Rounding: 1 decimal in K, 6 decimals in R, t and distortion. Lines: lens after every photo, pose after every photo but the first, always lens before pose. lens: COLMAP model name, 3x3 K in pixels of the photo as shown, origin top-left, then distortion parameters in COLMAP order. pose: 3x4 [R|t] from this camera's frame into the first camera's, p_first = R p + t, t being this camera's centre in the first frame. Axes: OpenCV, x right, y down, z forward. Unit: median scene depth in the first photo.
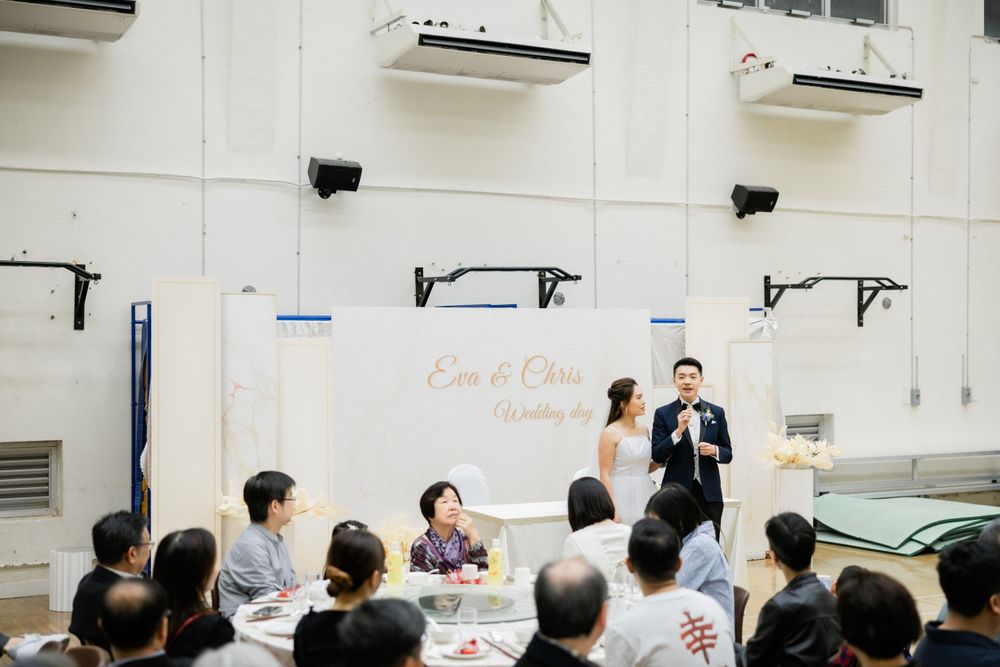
lens RADIAL K [[1368.5, 0, 502.1], [0, 1368.5, 339.4], [0, 0, 1]] dist [0.042000, 0.000000]
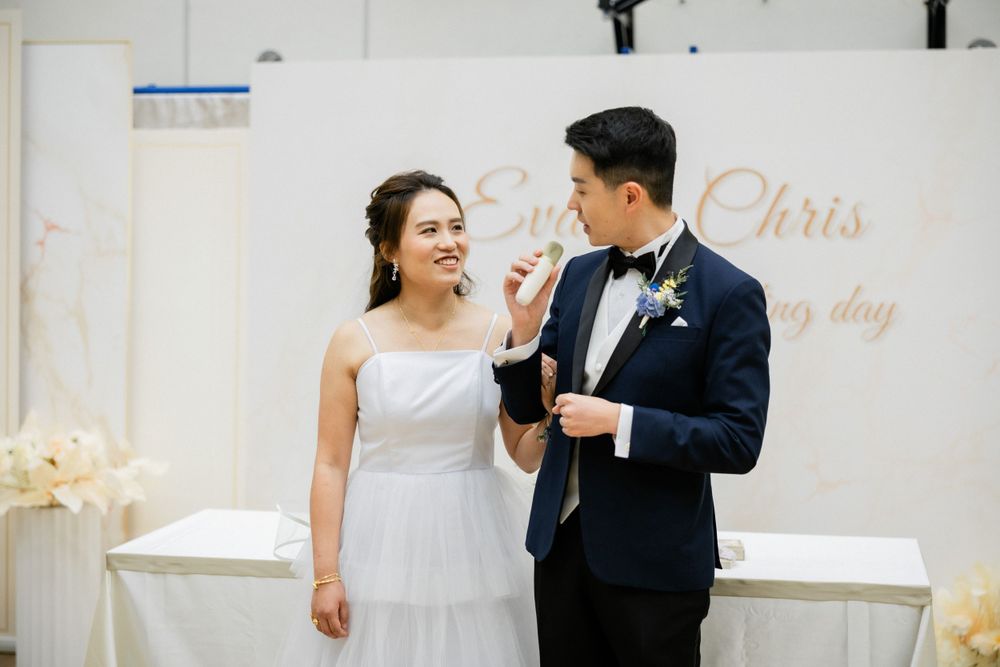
lens RADIAL K [[1622.1, 0, 521.0], [0, 1622.1, 332.3], [0, 0, 1]] dist [-0.029444, 0.000000]
pose [[0.774164, 0.038065, -0.631840, 0.294909], [-0.007865, 0.998692, 0.050528, 0.038380], [0.632936, -0.034148, 0.773450, 0.593260]]
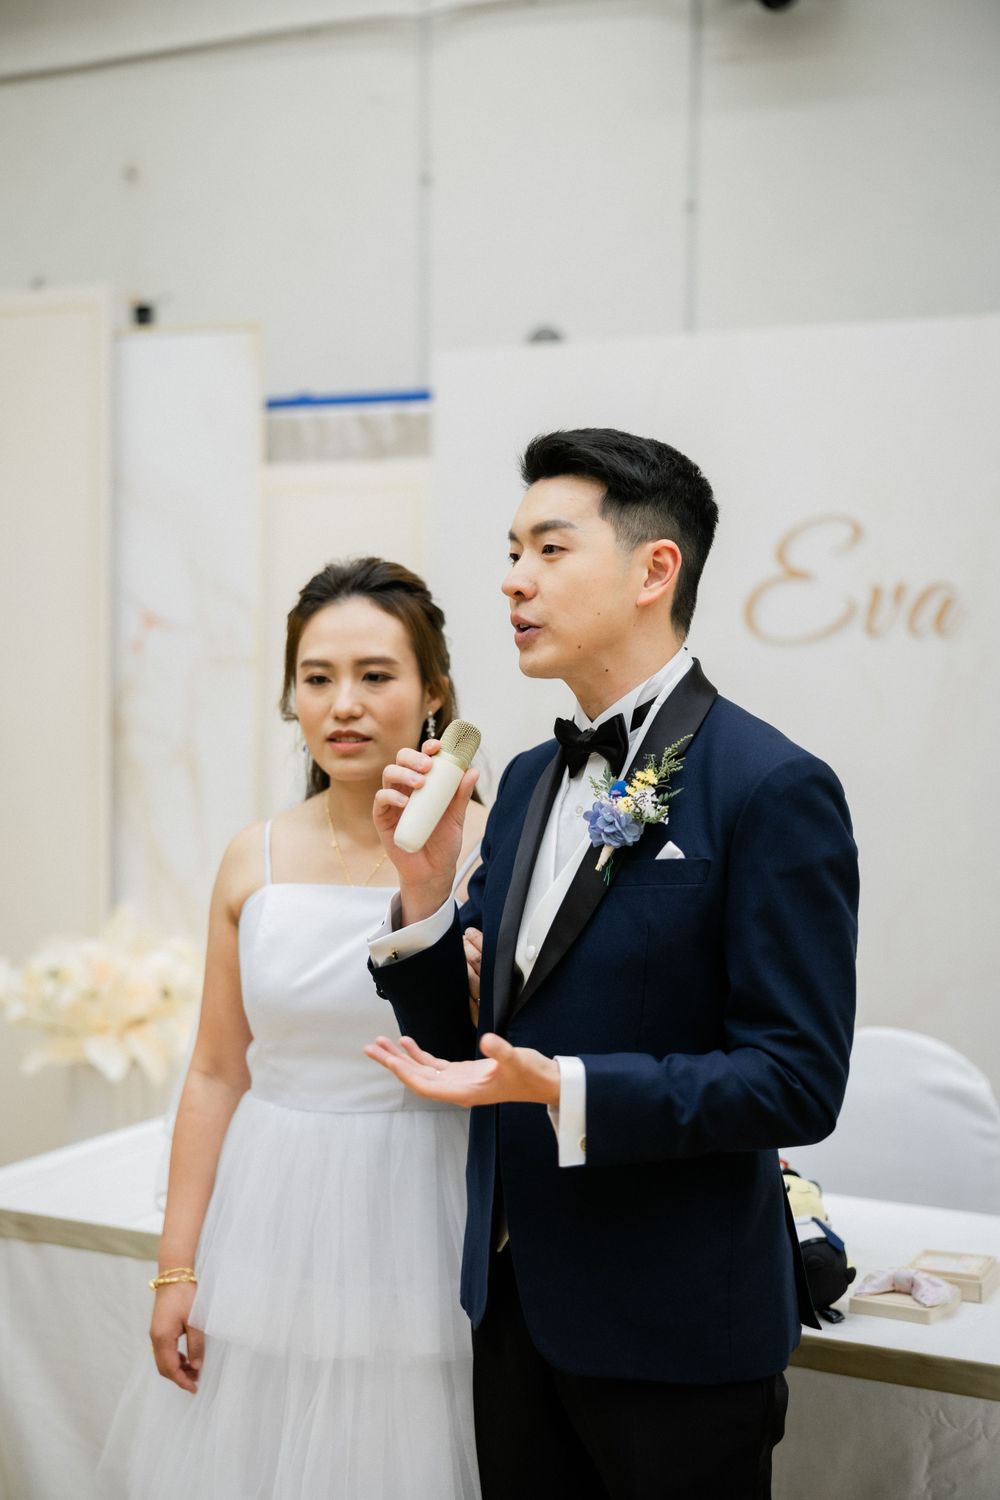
lens RADIAL K [[2417.2, 0, 504.6], [0, 2417.2, 722.5], [0, 0, 1]] dist [0.032652, 0.000000]
pose [[0.520812, 0.042554, -0.852610, 0.312421], [-0.000313, 0.998766, 0.049658, 0.027567], [0.853671, -0.025596, 0.520183, 0.710086]]
